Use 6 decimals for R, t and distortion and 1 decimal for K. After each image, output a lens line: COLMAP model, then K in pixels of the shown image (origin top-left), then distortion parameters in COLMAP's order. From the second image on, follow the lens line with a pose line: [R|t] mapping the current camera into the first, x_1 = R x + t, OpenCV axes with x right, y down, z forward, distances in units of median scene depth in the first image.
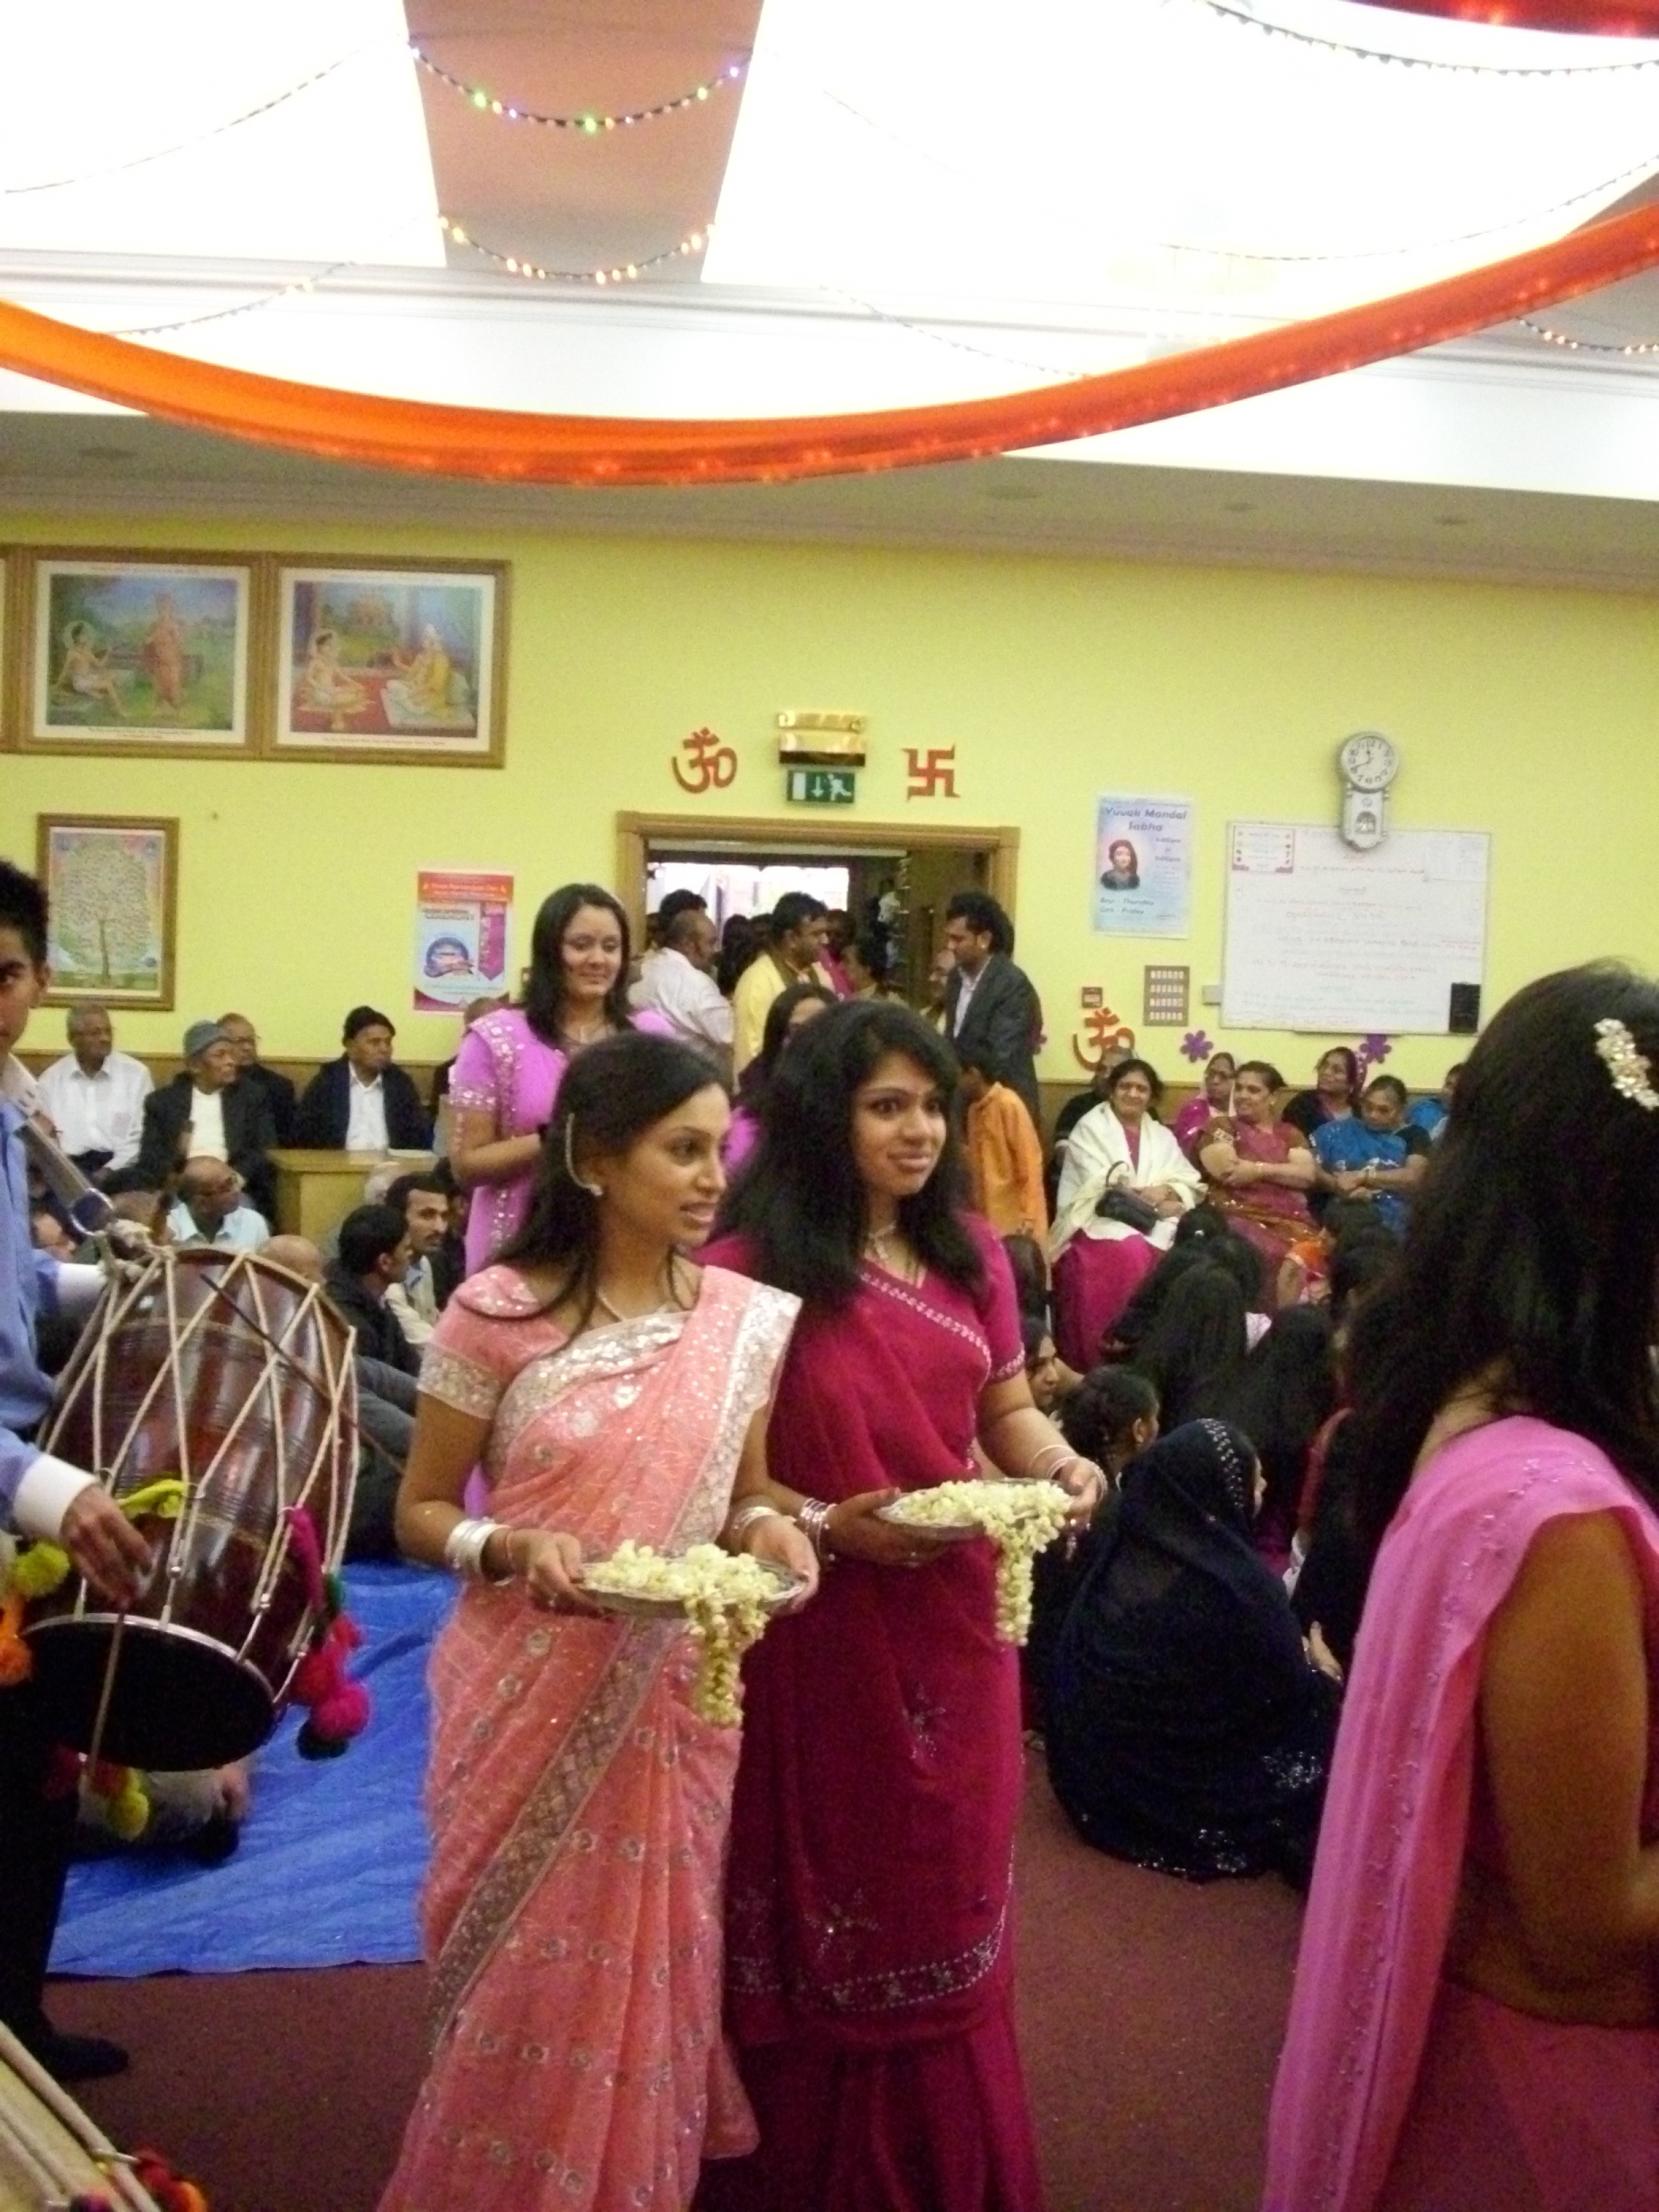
lens RADIAL K [[2196.5, 0, 827.4], [0, 2196.5, 1115.3], [0, 0, 1]] dist [-0.135221, 0.000000]
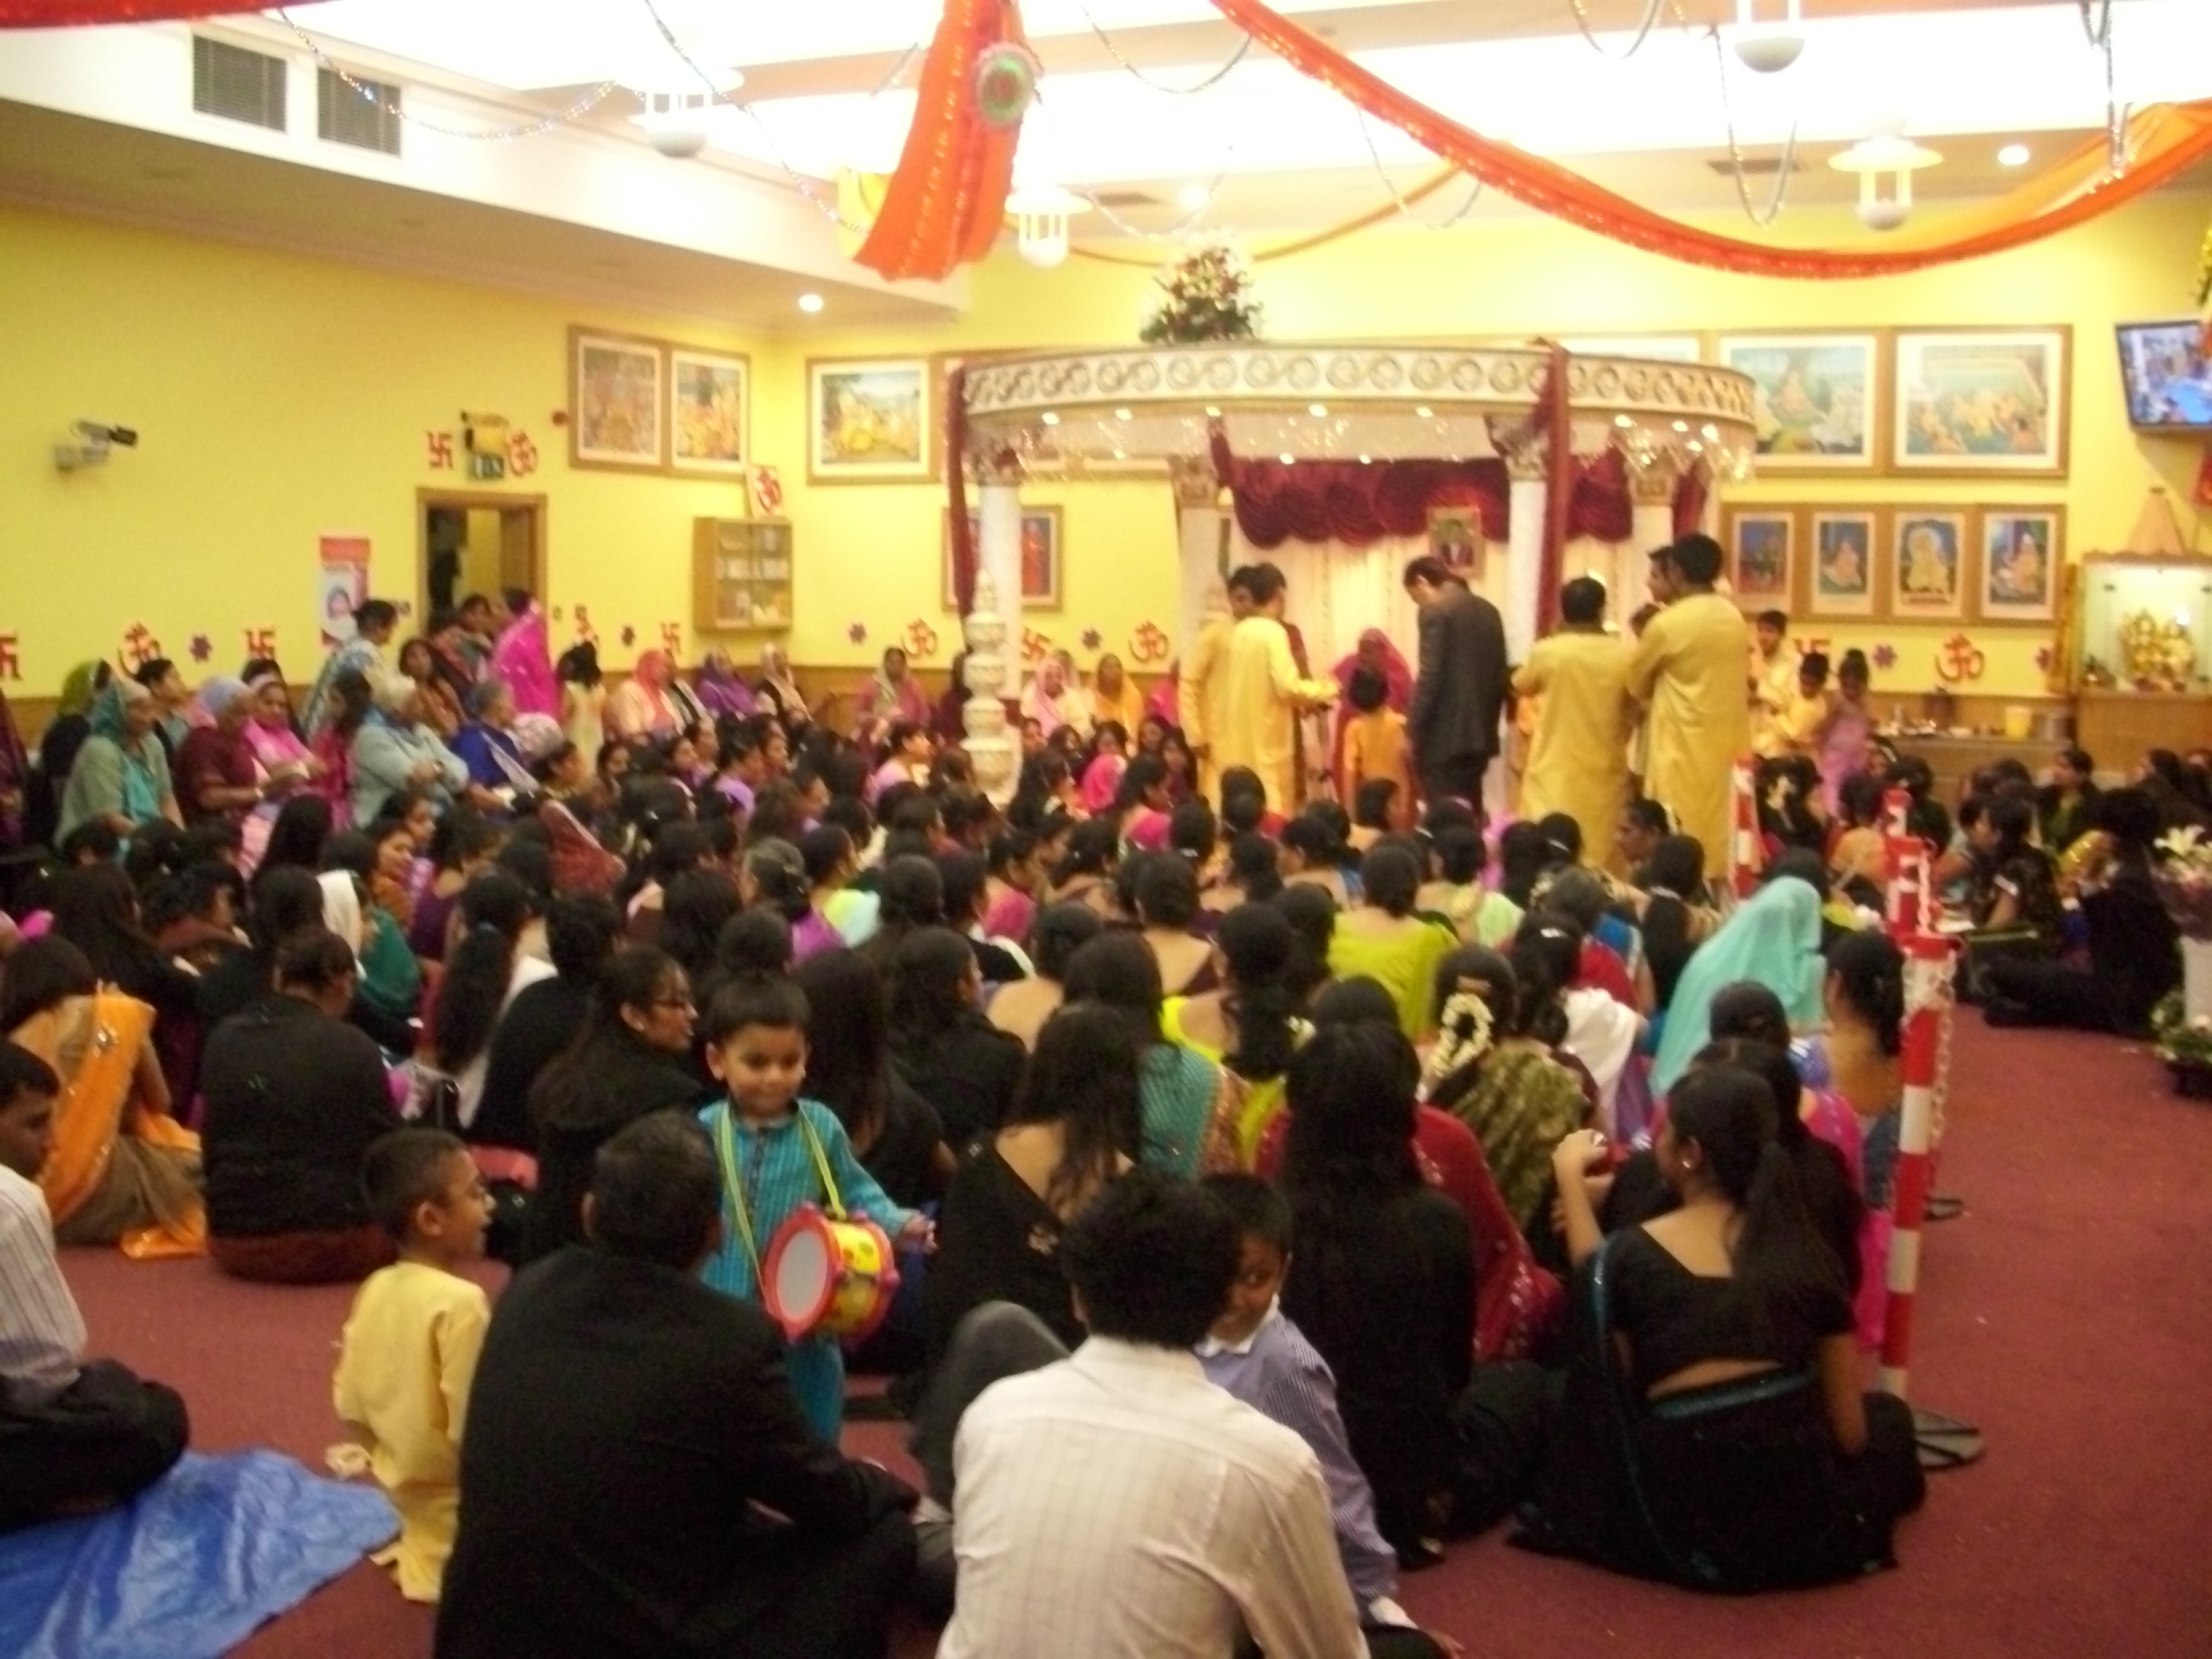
lens RADIAL K [[2543.4, 0, 1108.1], [0, 2543.4, 765.6], [0, 0, 1]] dist [-0.126271, 0.000000]
pose [[0.486230, -0.087454, 0.869444, -0.525649], [0.067280, 0.995772, 0.062535, -0.016834], [-0.871237, 0.028090, 0.490058, -0.036980]]
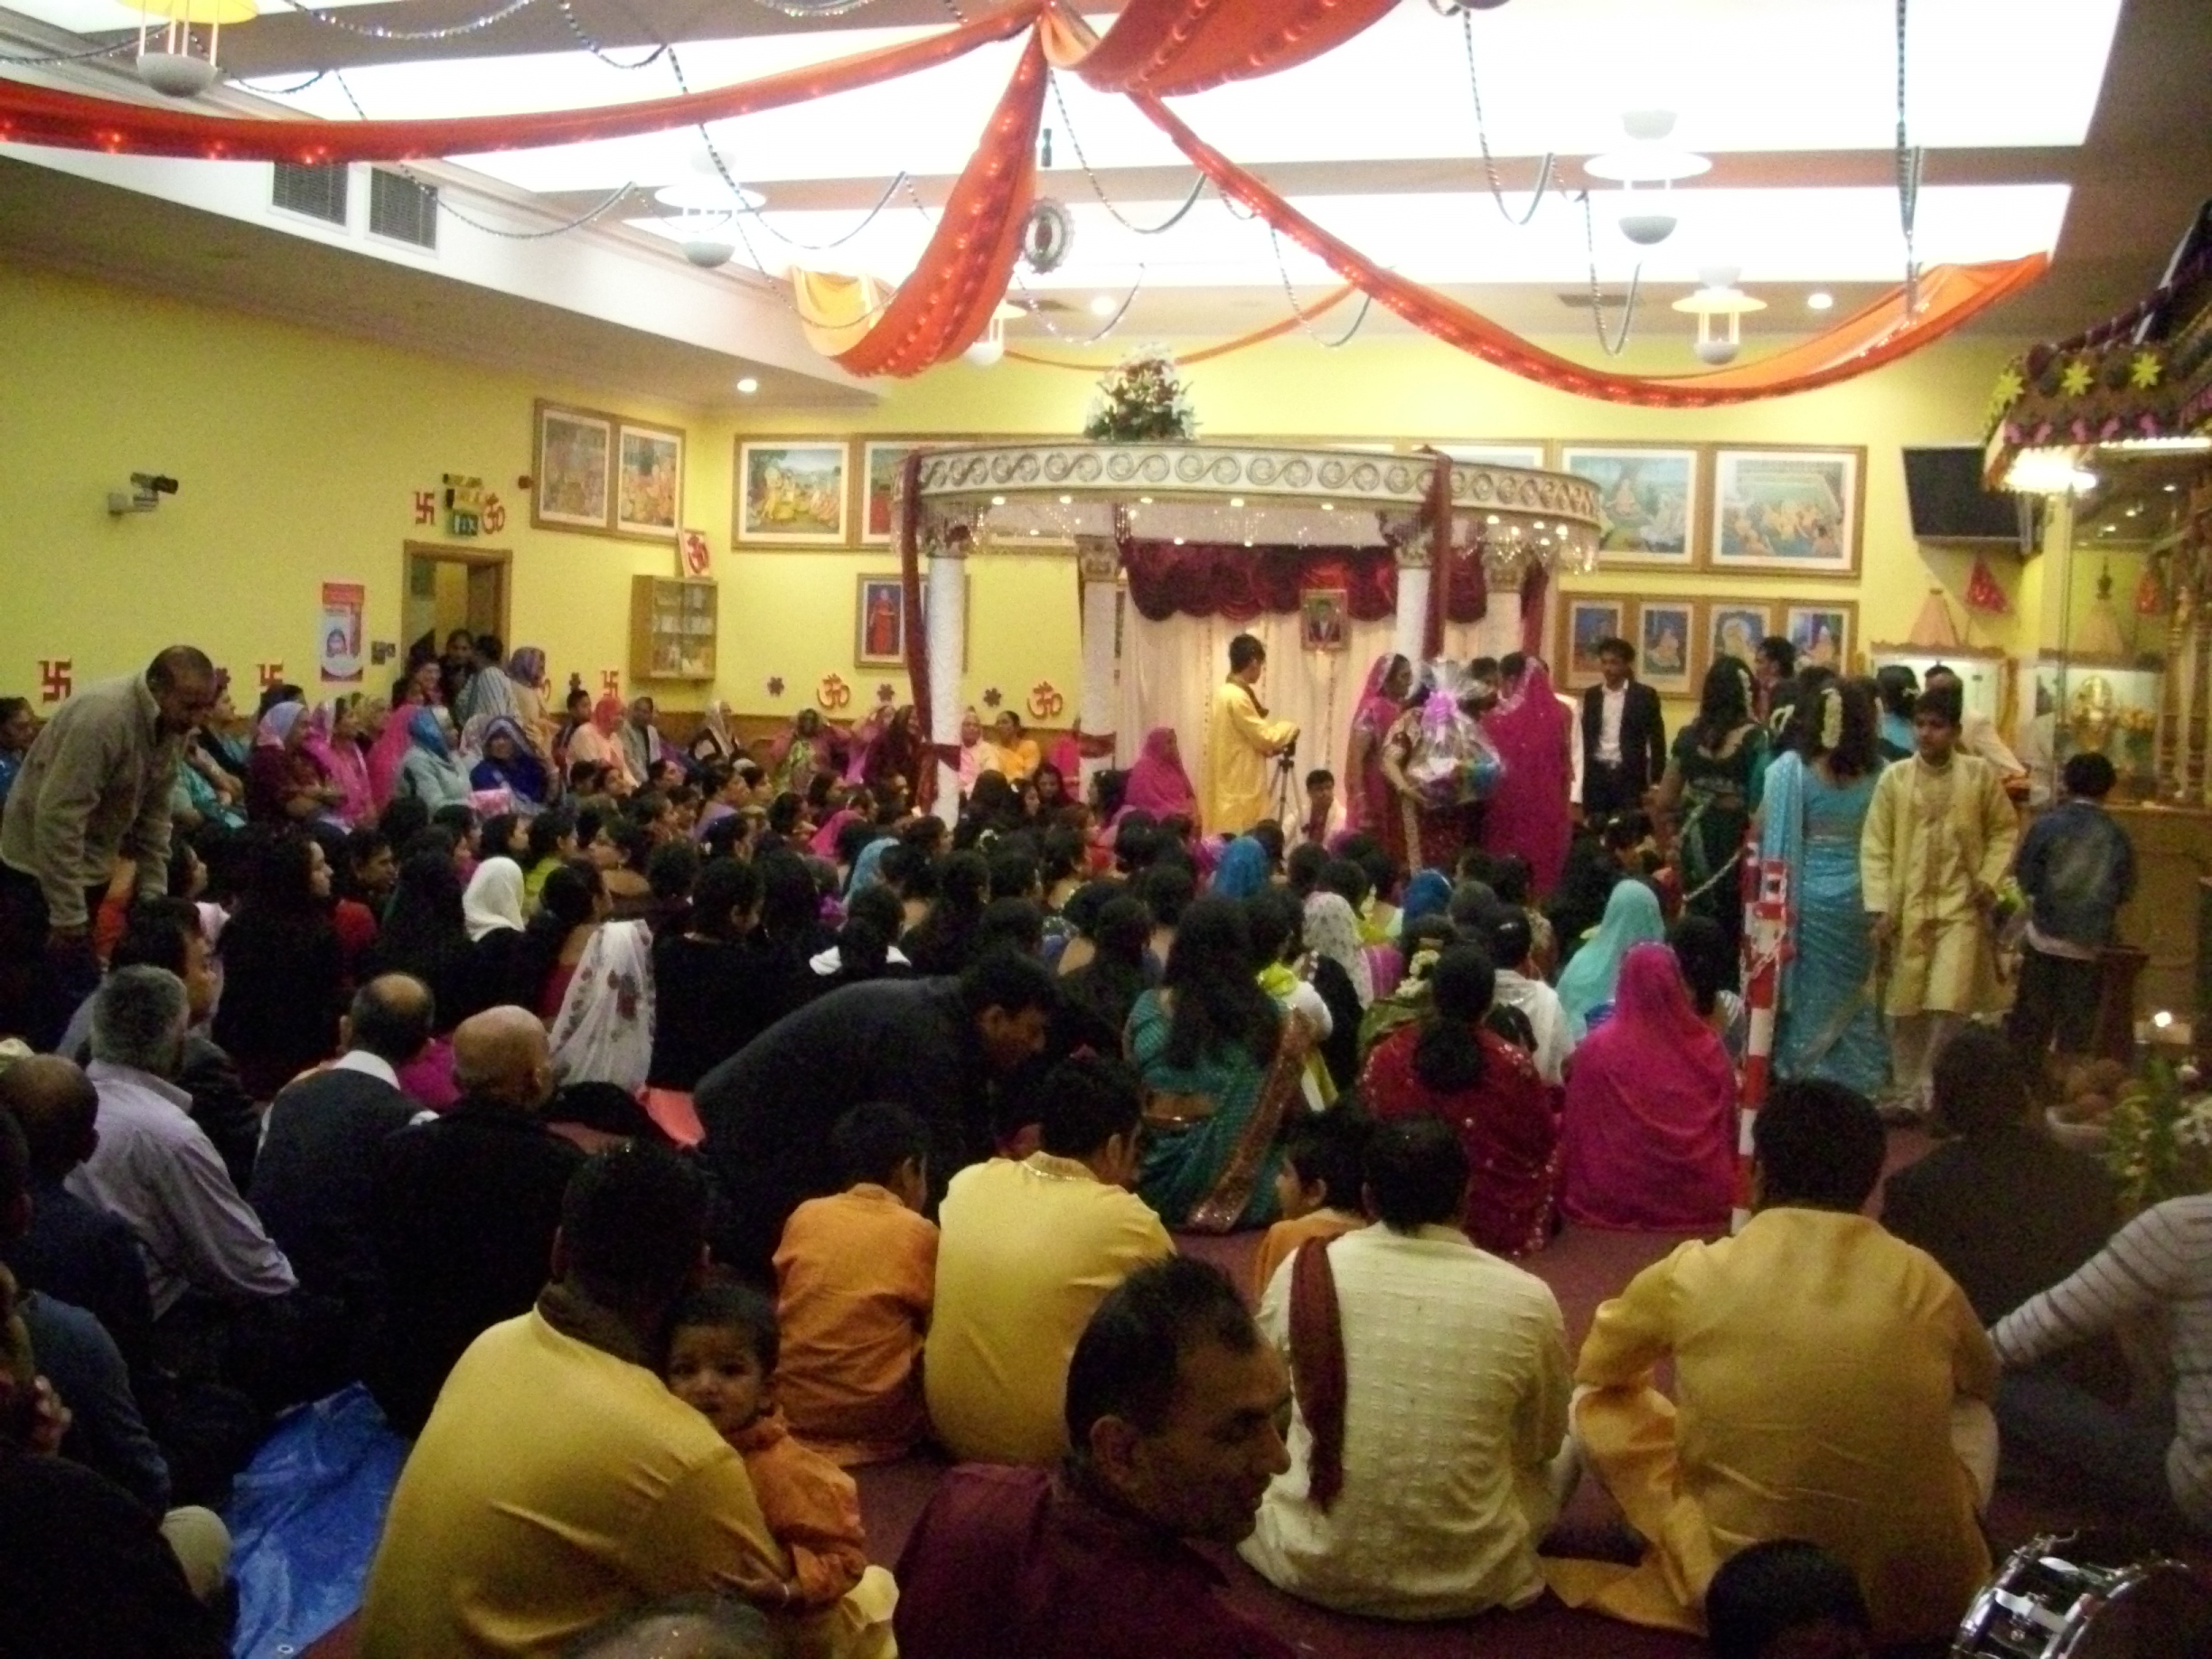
lens RADIAL K [[2543.4, 0, 1112.9], [0, 2543.4, 792.8], [0, 0, 1]] dist [-0.126271, 0.000000]
pose [[0.412381, -0.059674, 0.909055, -0.587975], [0.038141, 0.998108, 0.048218, -0.015426], [-0.910213, 0.014788, 0.413877, -0.043272]]
